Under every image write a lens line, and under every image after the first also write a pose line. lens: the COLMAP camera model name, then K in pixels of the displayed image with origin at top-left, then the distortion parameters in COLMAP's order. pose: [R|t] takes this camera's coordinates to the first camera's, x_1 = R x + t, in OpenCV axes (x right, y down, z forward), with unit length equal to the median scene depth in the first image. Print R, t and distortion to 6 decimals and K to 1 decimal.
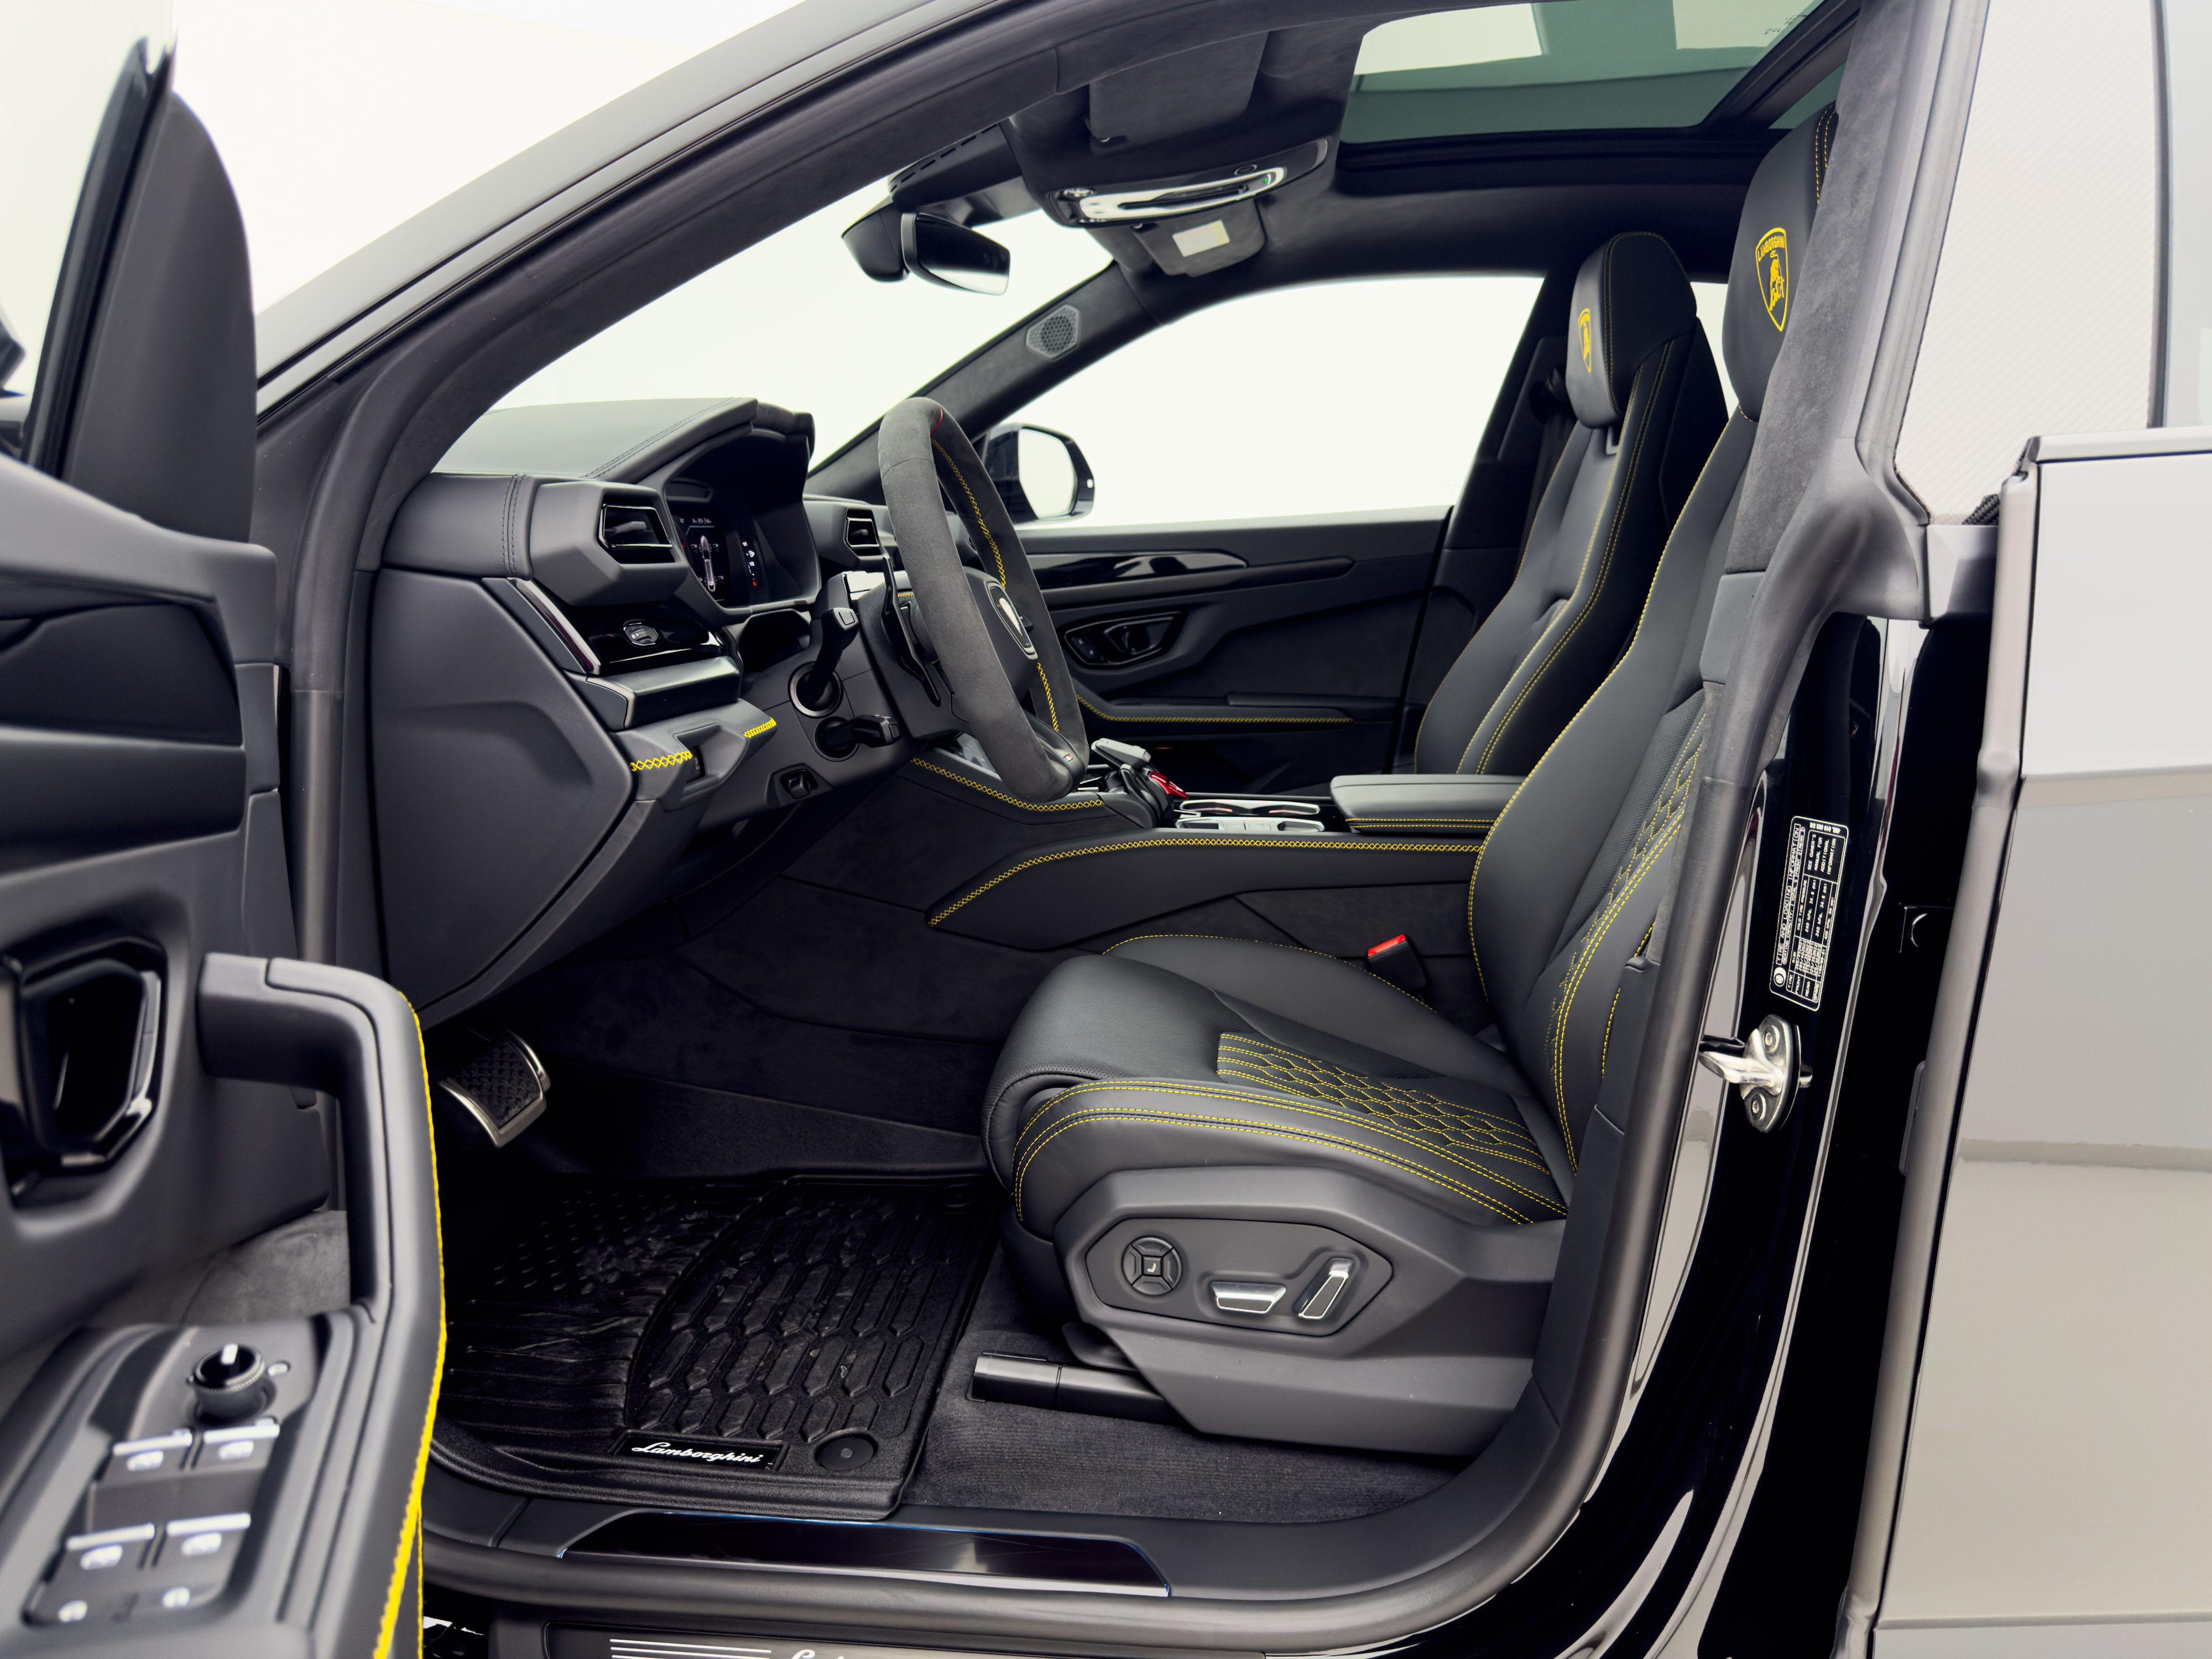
lens RADIAL K [[1519.5, 0, 1106.0], [0, 1519.5, 829.5], [0, 0, 1]] dist [0.140188, 0.000033]
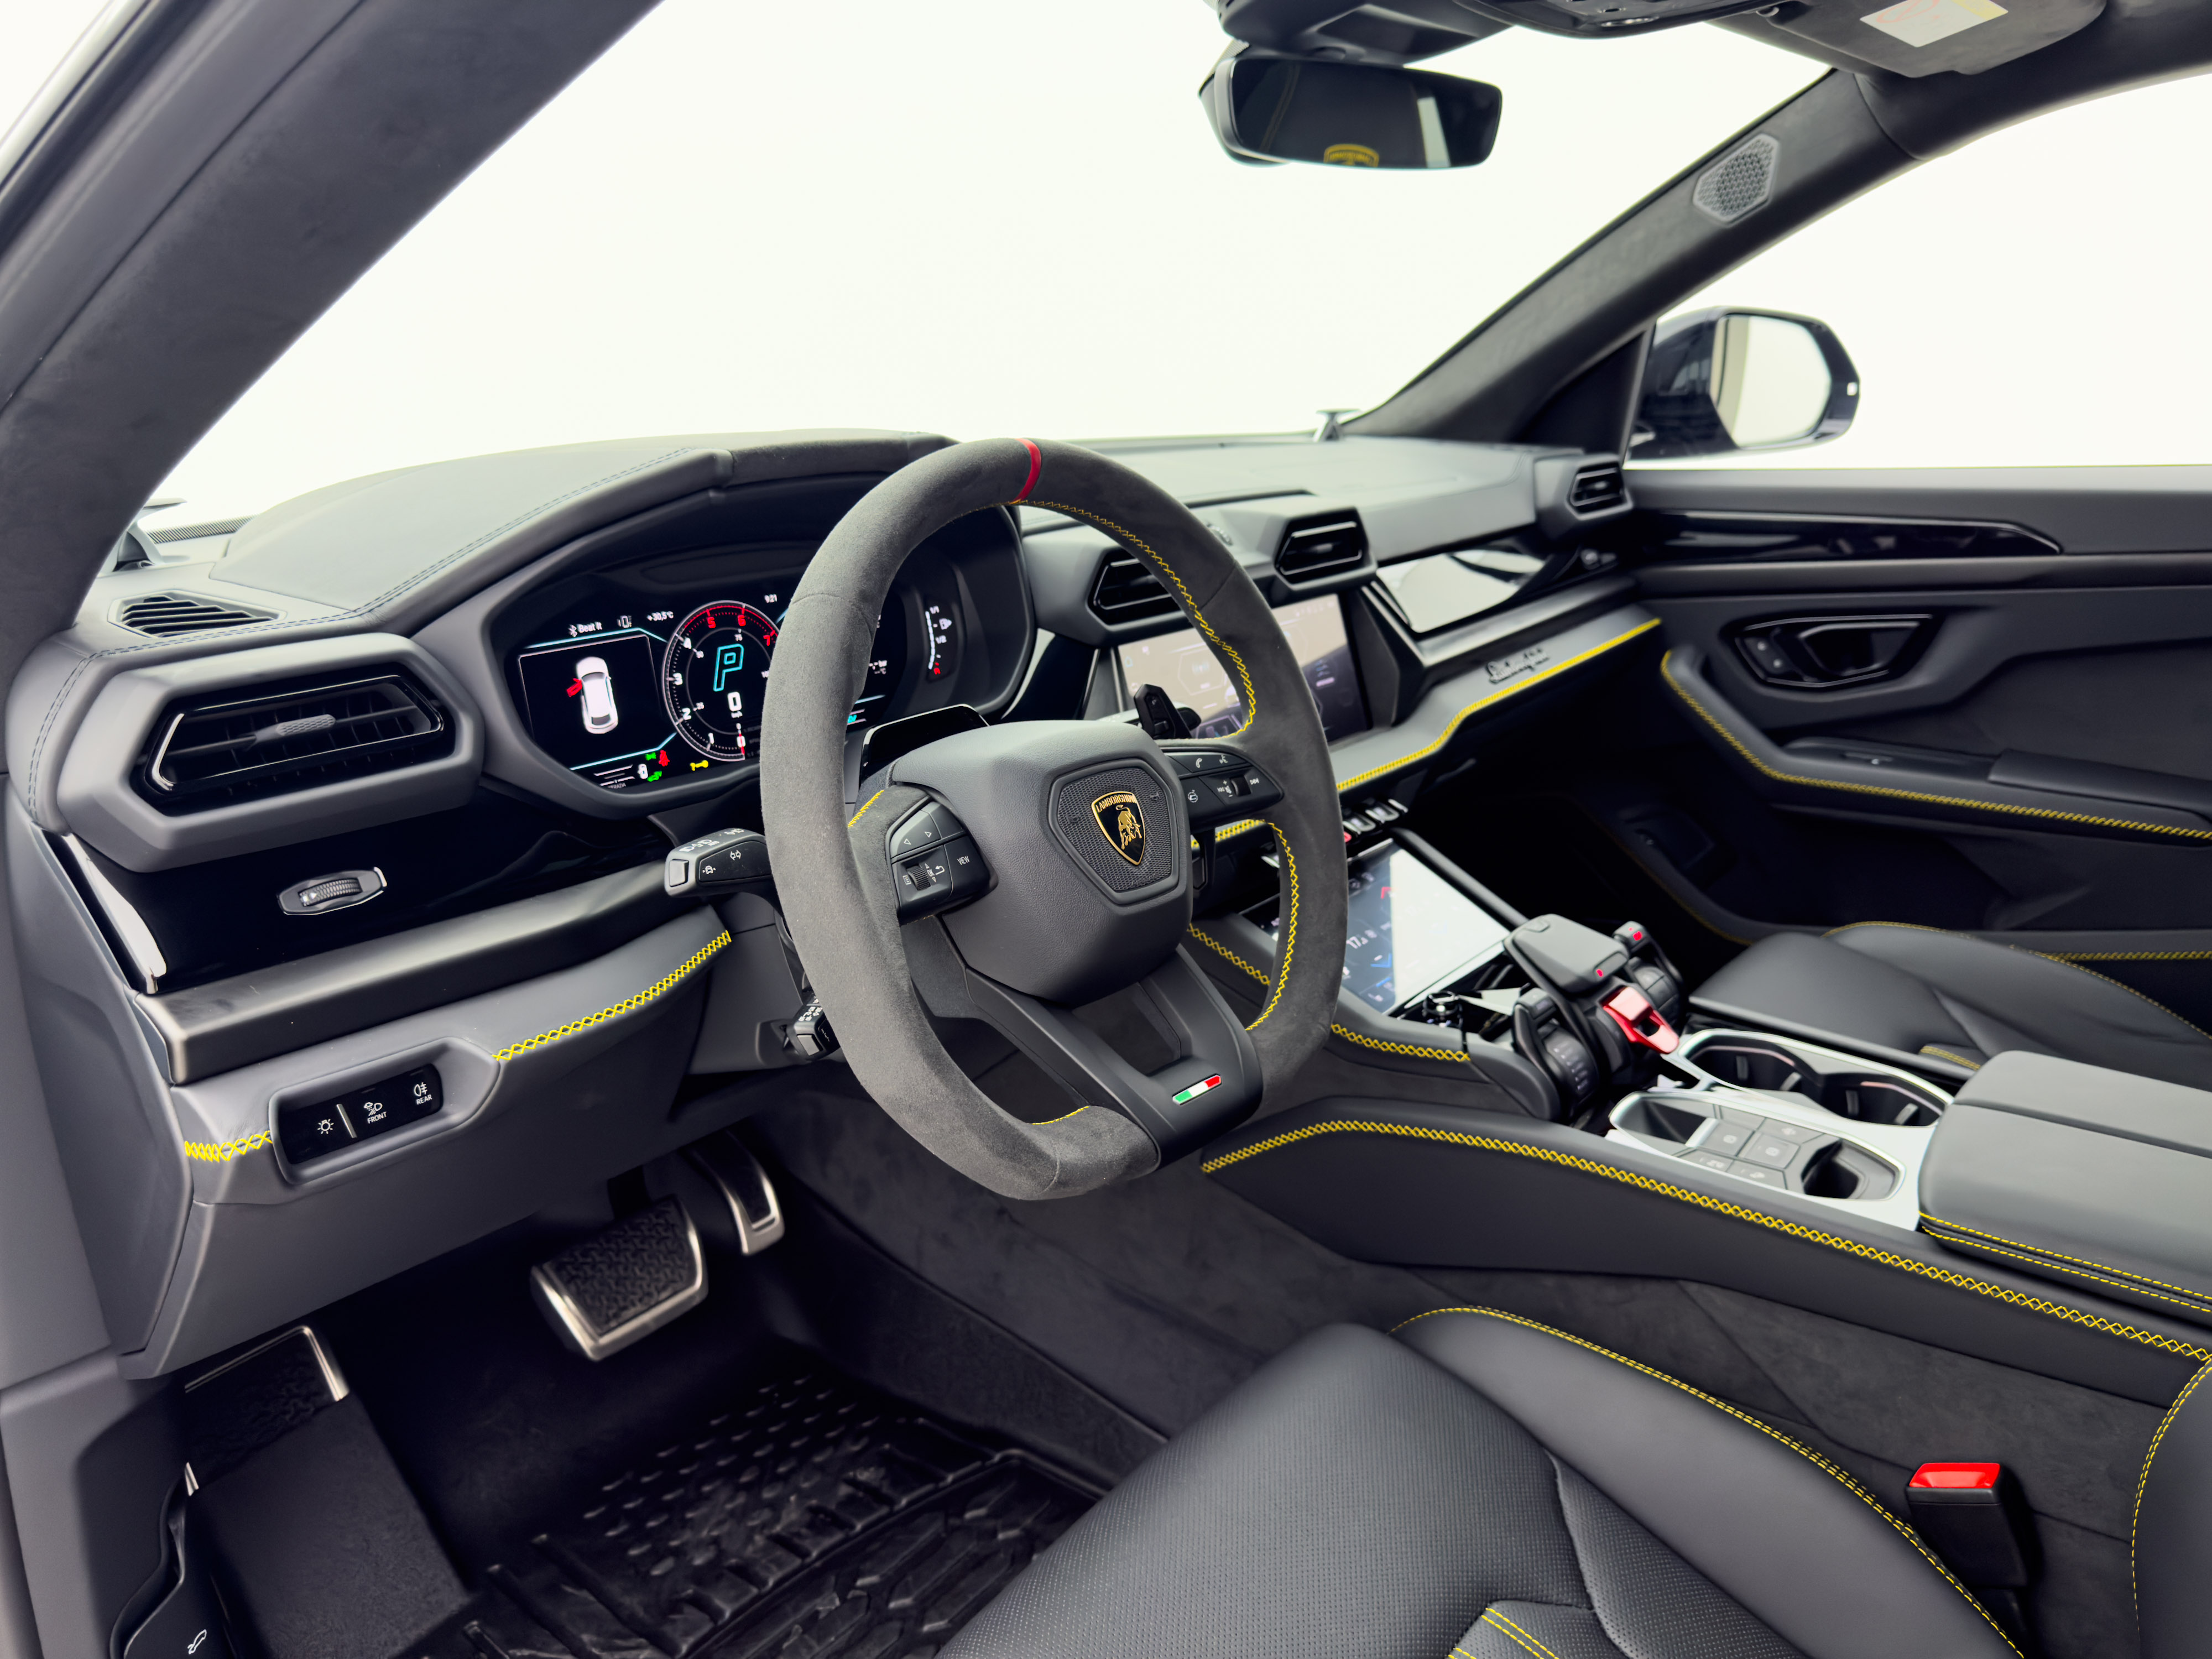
lens RADIAL K [[1604.1, 0, 1106.0], [0, 1604.1, 829.5], [0, 0, 1]] dist [0.034593, -0.000332]
pose [[0.836715, 0.153924, -0.525562, 0.140083], [-0.096814, 0.986147, 0.134687, -0.126071], [0.539013, -0.061813, 0.840026, 0.290776]]
